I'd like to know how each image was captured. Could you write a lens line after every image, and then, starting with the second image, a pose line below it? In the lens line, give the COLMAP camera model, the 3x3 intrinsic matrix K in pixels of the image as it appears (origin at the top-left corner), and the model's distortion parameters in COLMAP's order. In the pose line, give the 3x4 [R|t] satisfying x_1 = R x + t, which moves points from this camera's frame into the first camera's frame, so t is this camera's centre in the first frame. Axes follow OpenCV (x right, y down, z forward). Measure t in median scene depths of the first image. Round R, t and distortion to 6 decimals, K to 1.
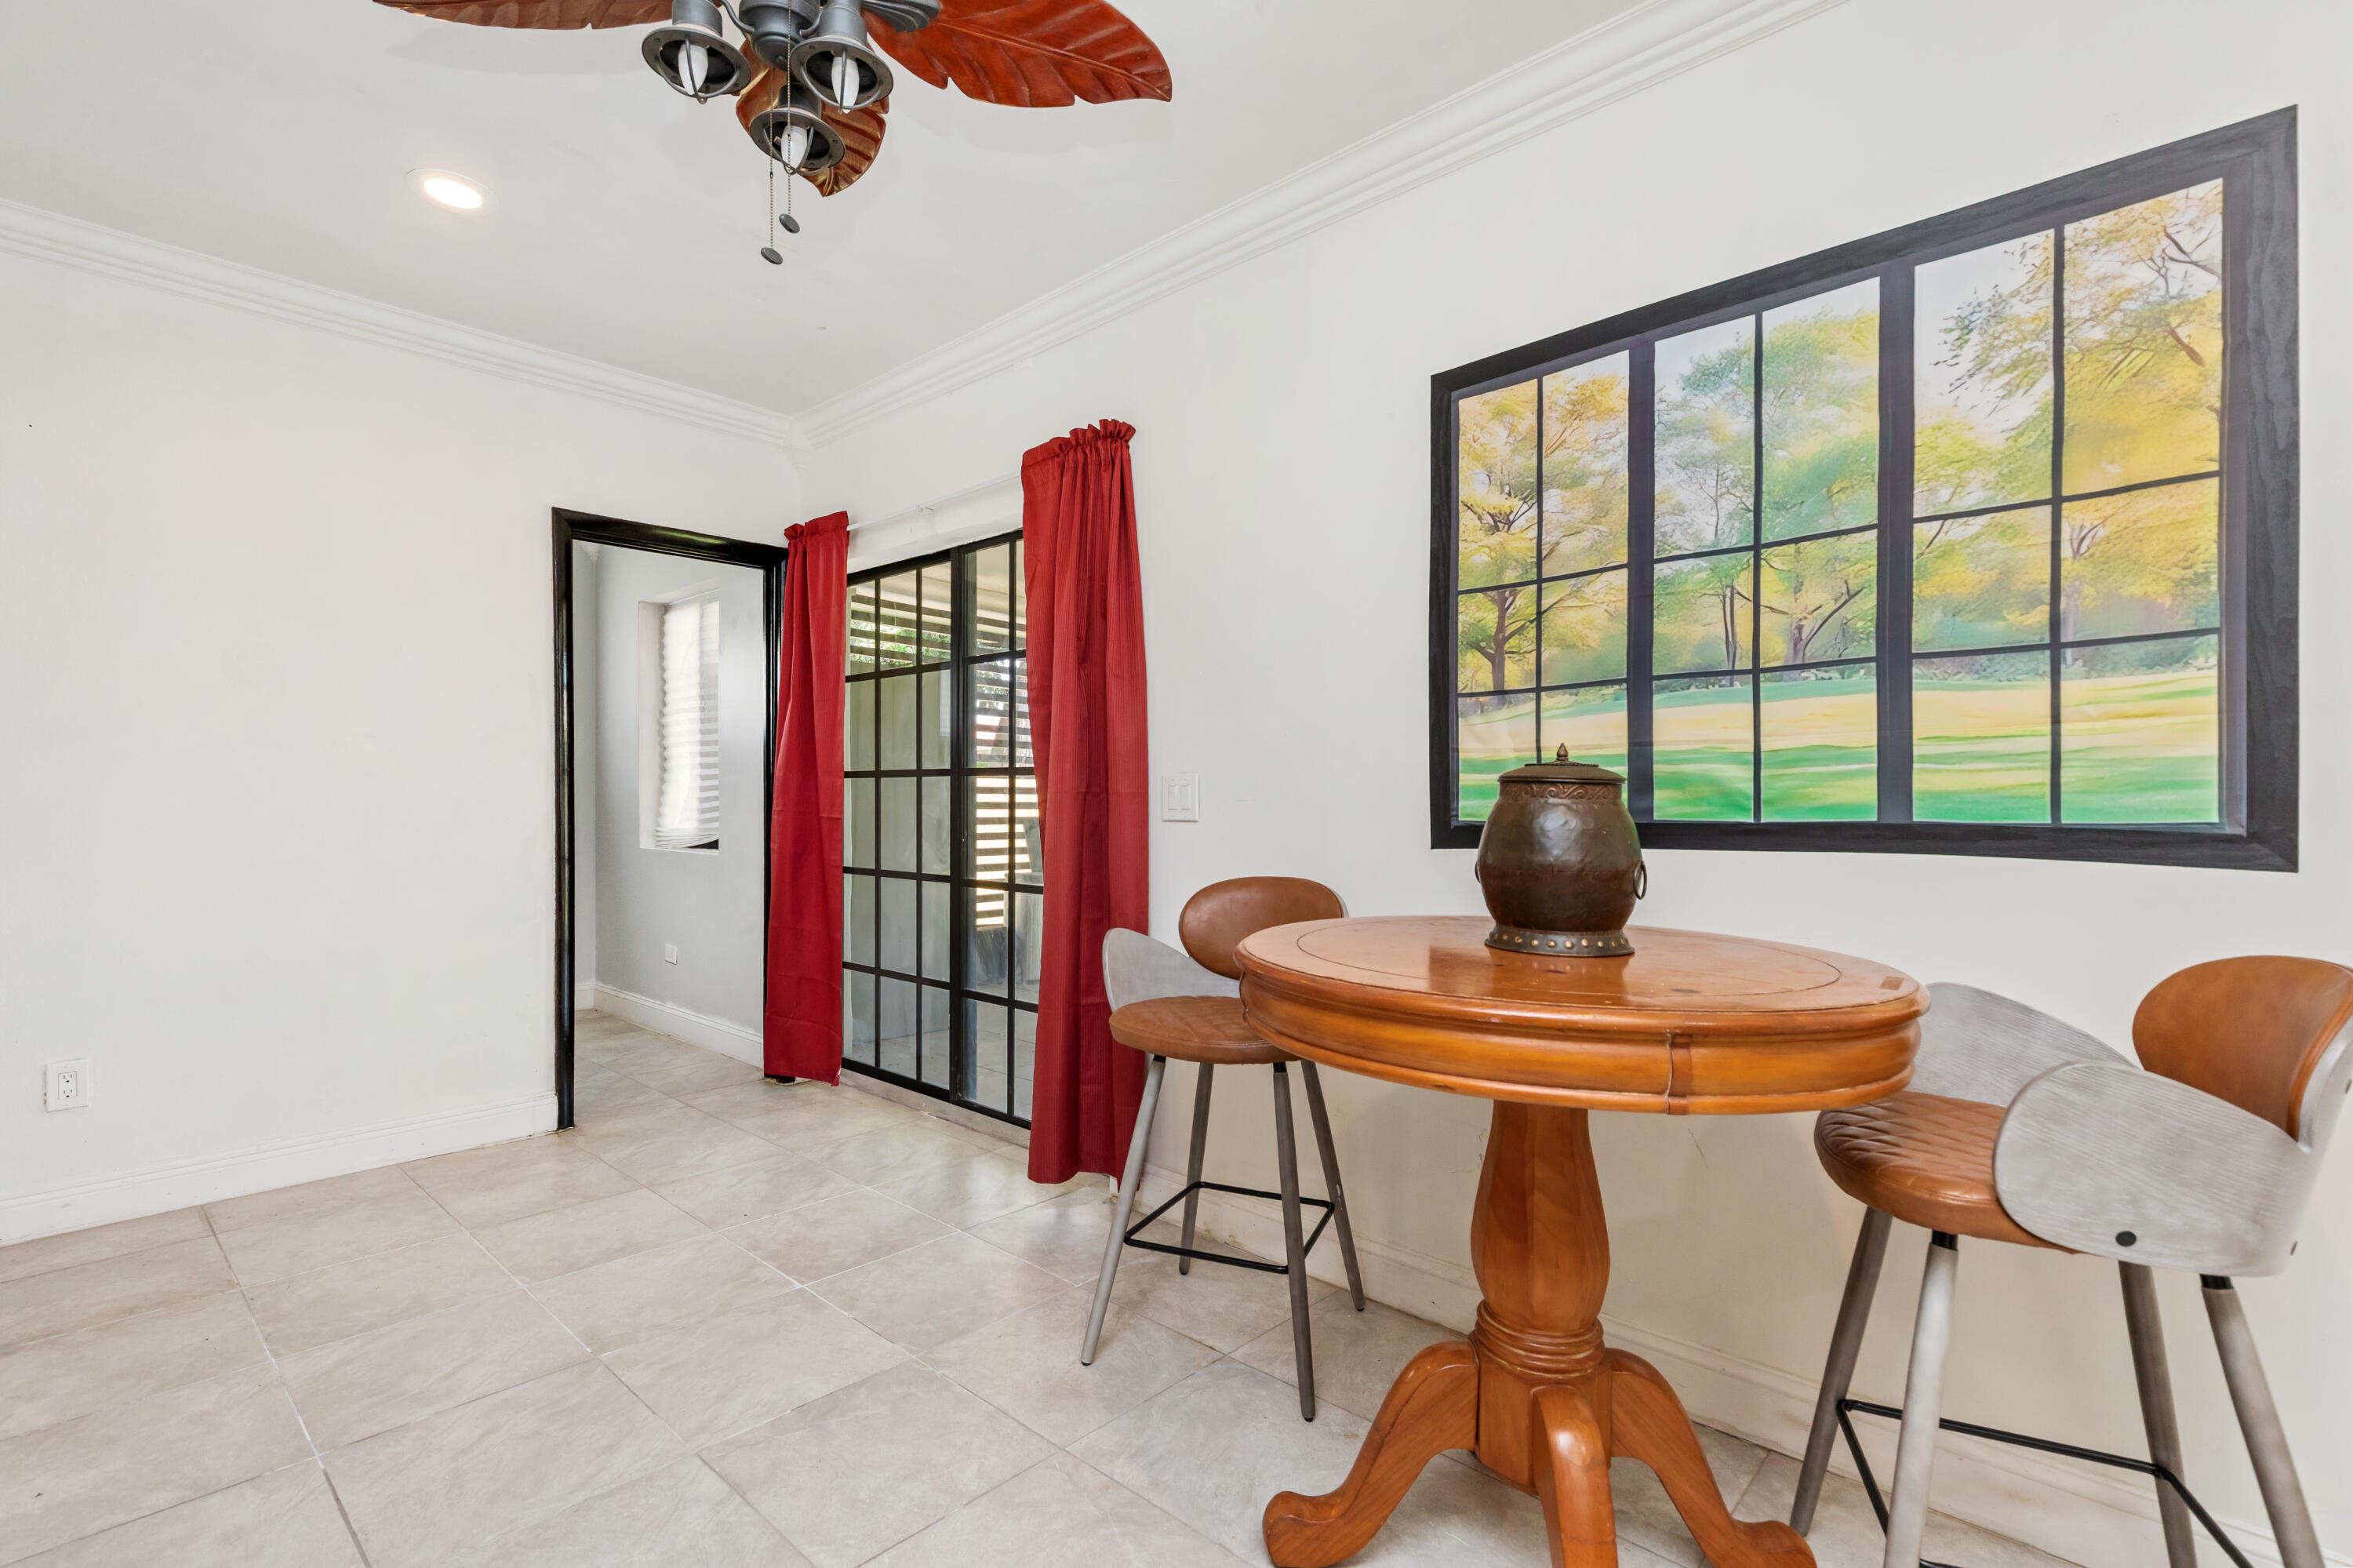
lens RADIAL K [[1077.7, 0, 1151.3], [0, 1077.7, 802.8], [0, 0, 1]] dist [-0.000109, -0.000163]
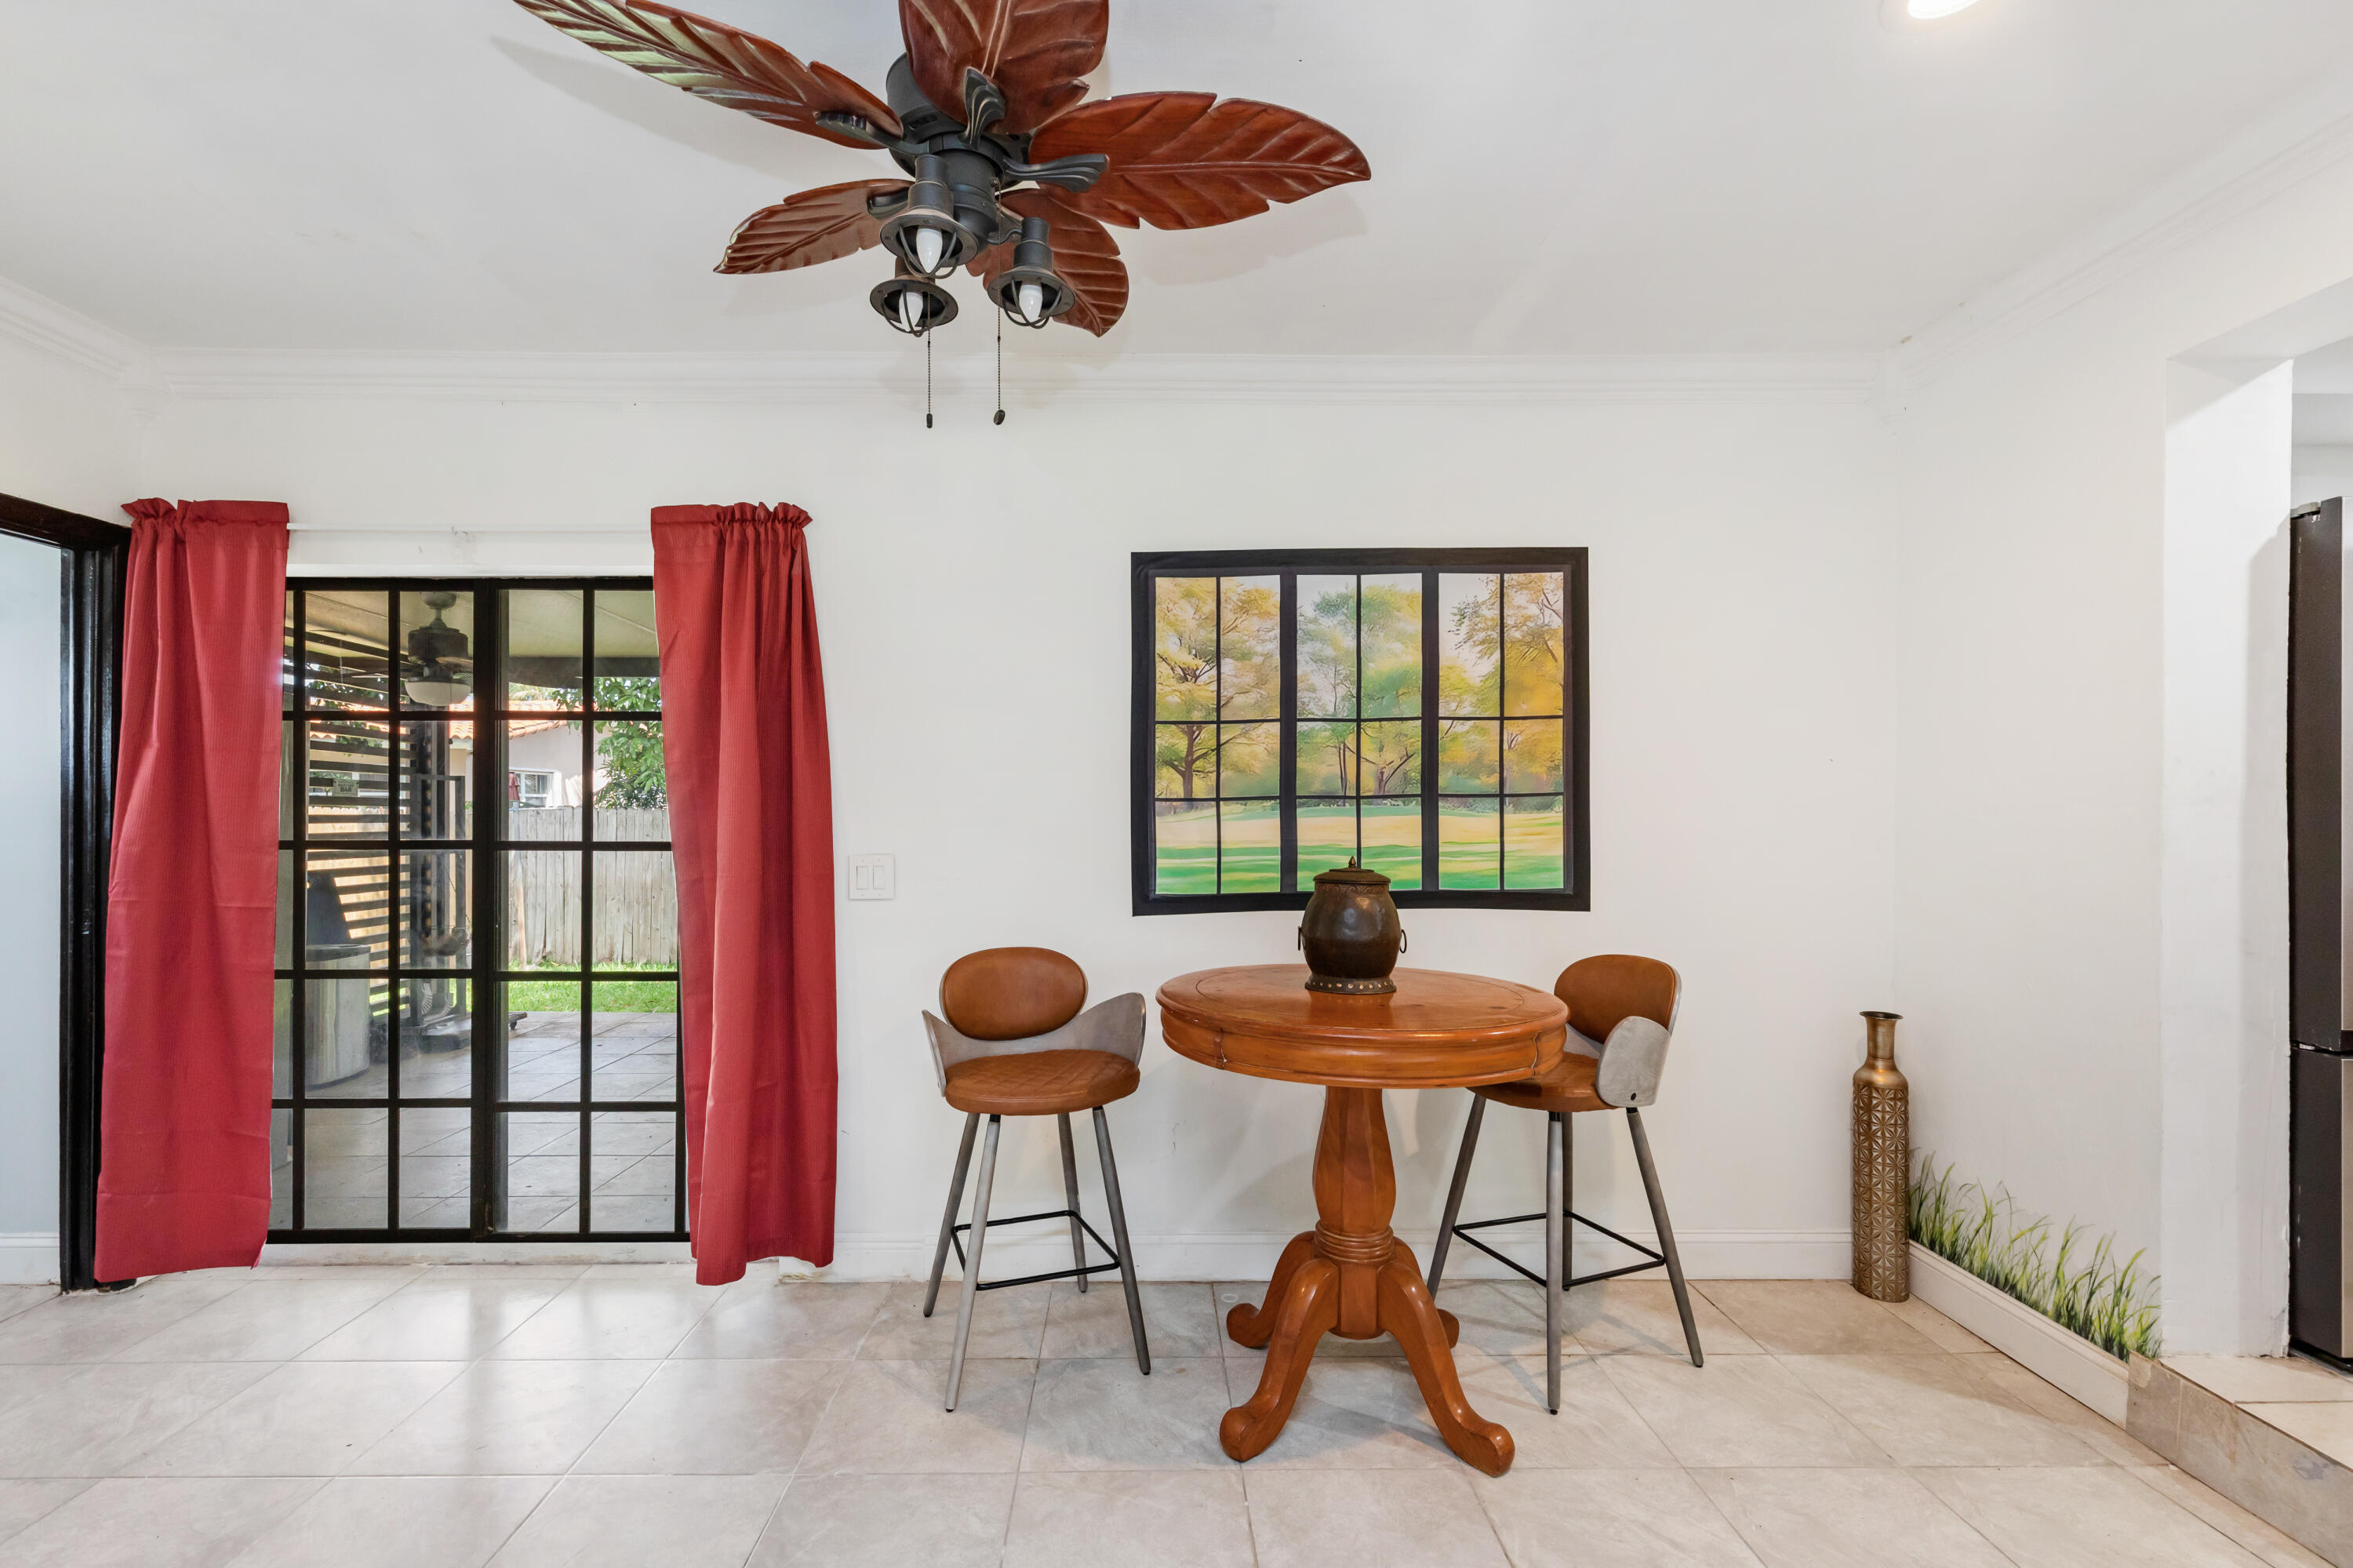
lens RADIAL K [[1063.3, 0, 1149.6], [0, 1063.3, 807.6], [0, 0, 1]] dist [0.004168, -0.000629]
pose [[0.717317, 0.001269, 0.696746, -0.702822], [0.005154, 0.999961, -0.007127, -0.089773], [-0.696728, 0.008703, 0.717283, 0.075267]]
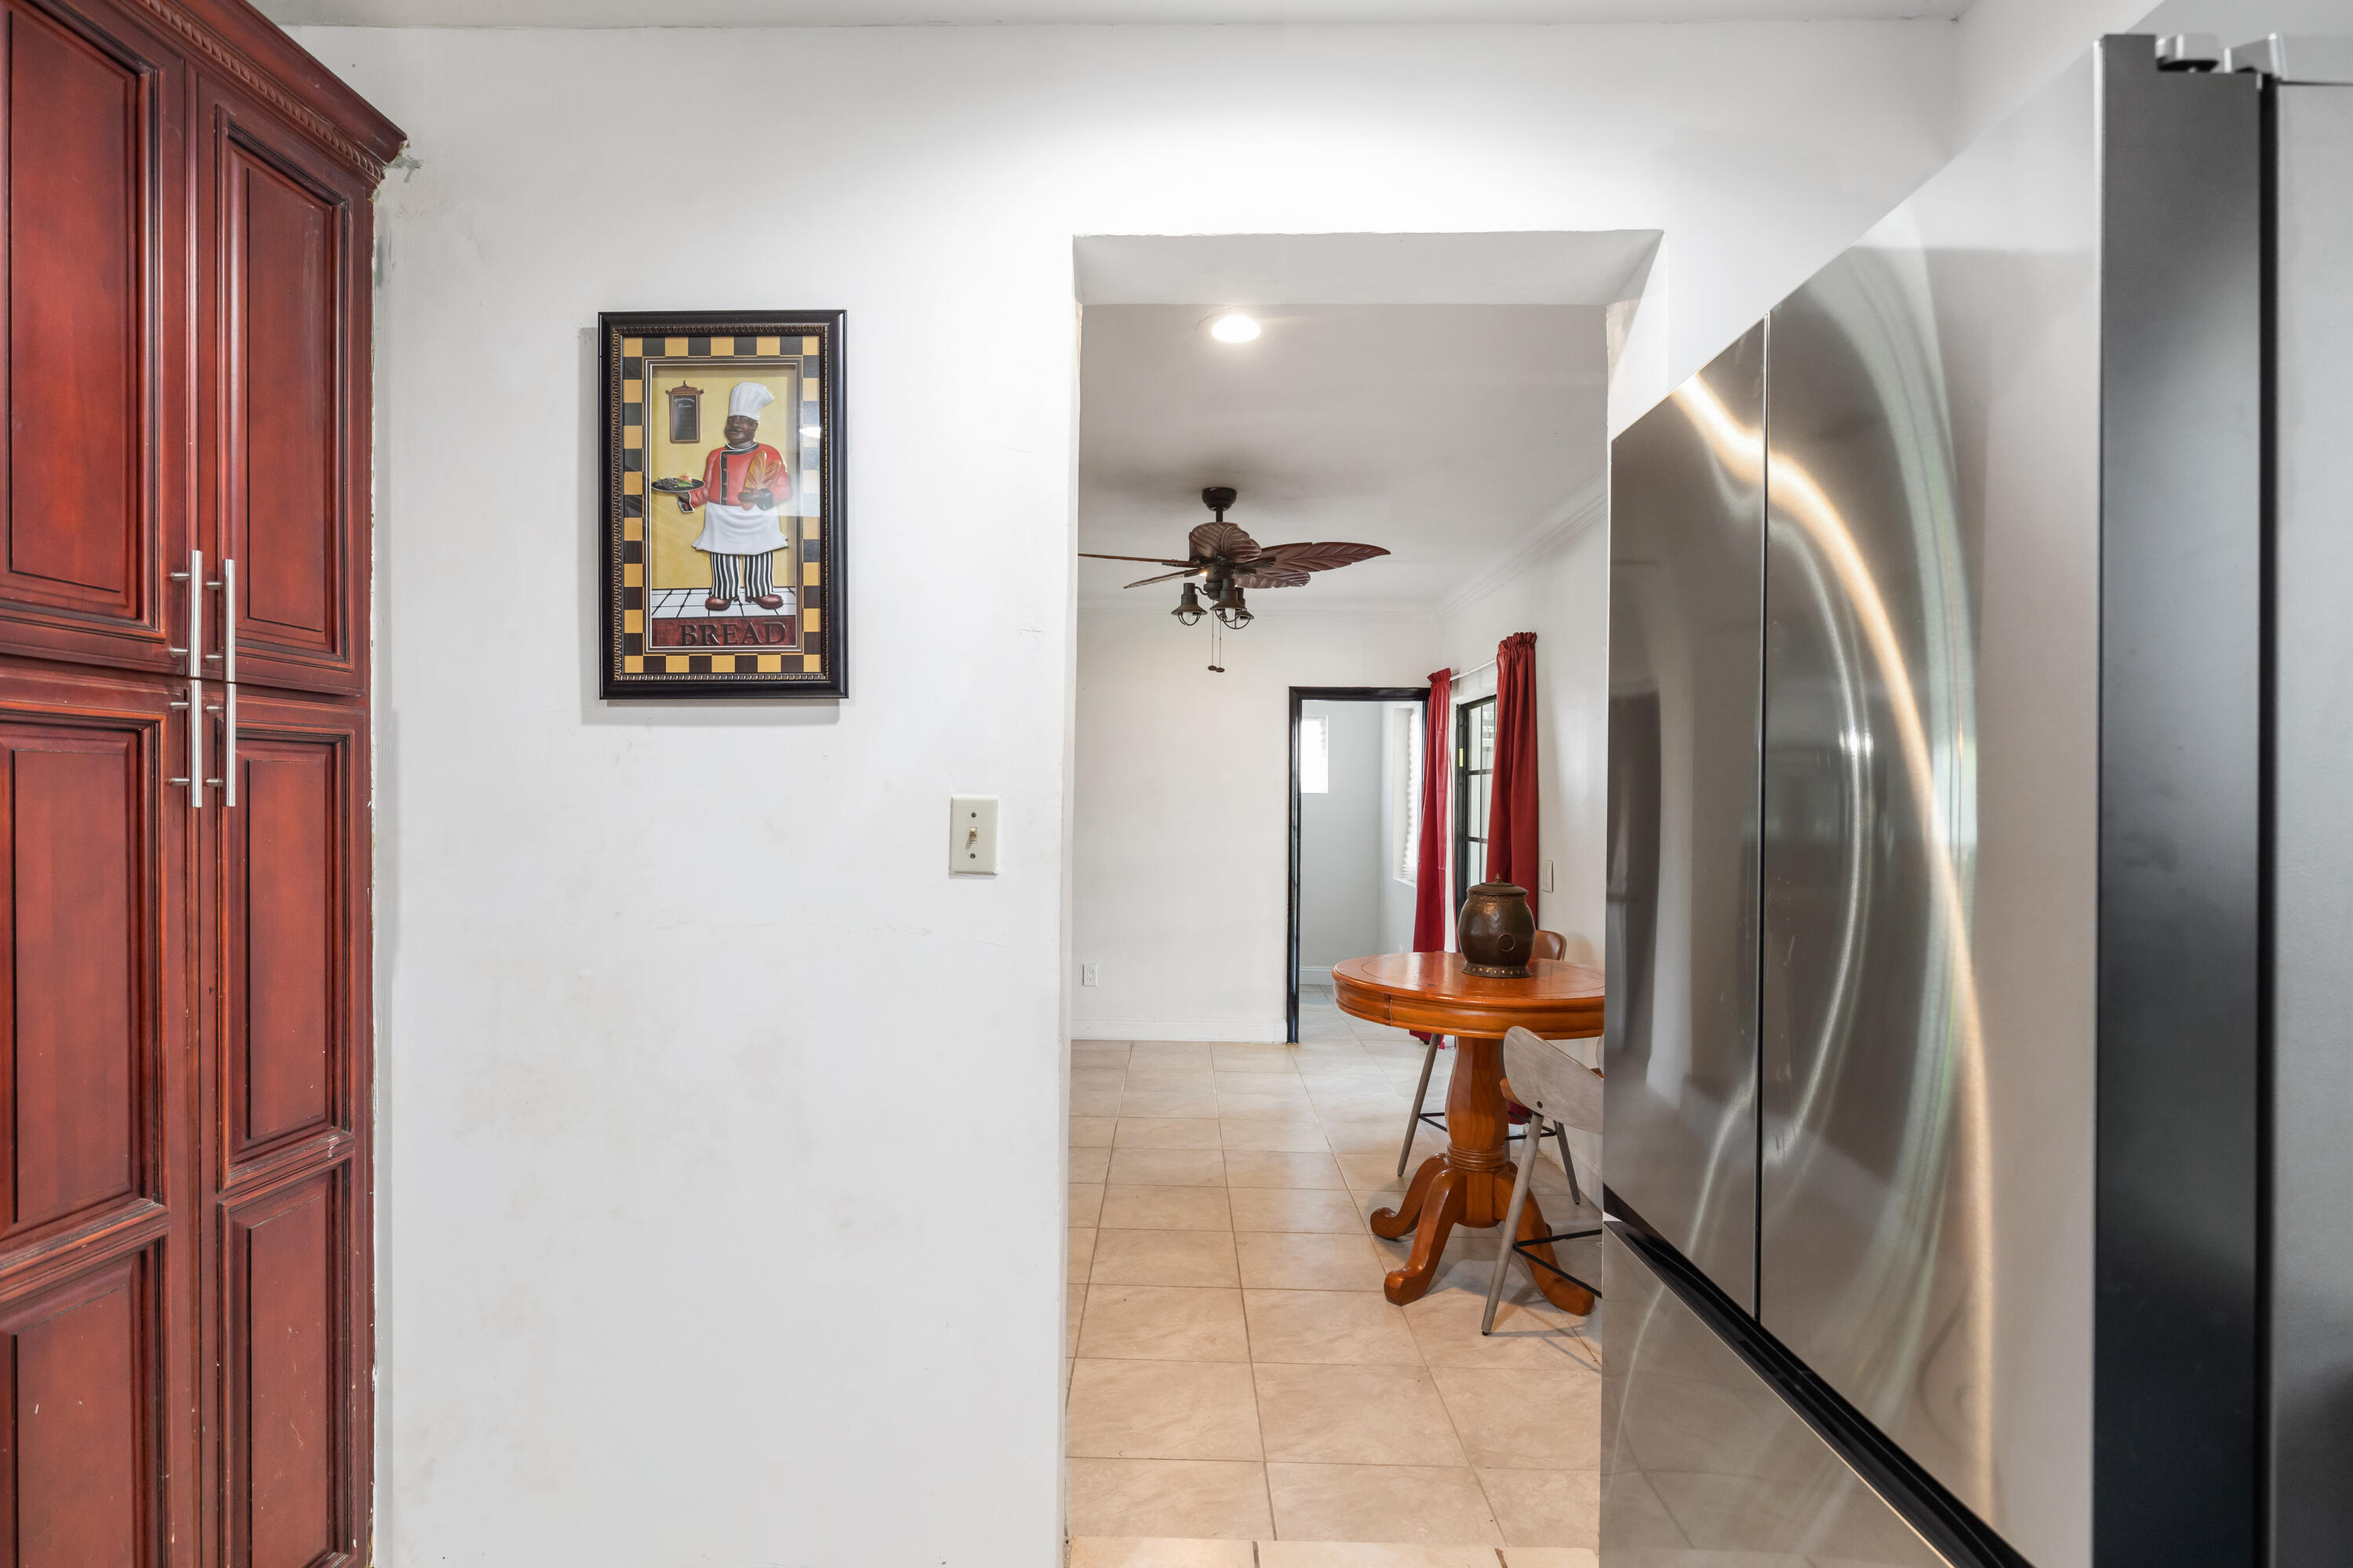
lens RADIAL K [[1166.5, 0, 1159.4], [0, 1166.5, 784.9], [0, 0, 1]] dist [-0.000697, -0.000051]
pose [[0.680613, 0.011692, -0.732550, 1.219382], [-0.032551, 0.999368, -0.014293, -0.132173], [0.731920, 0.033573, 0.680563, -0.776466]]
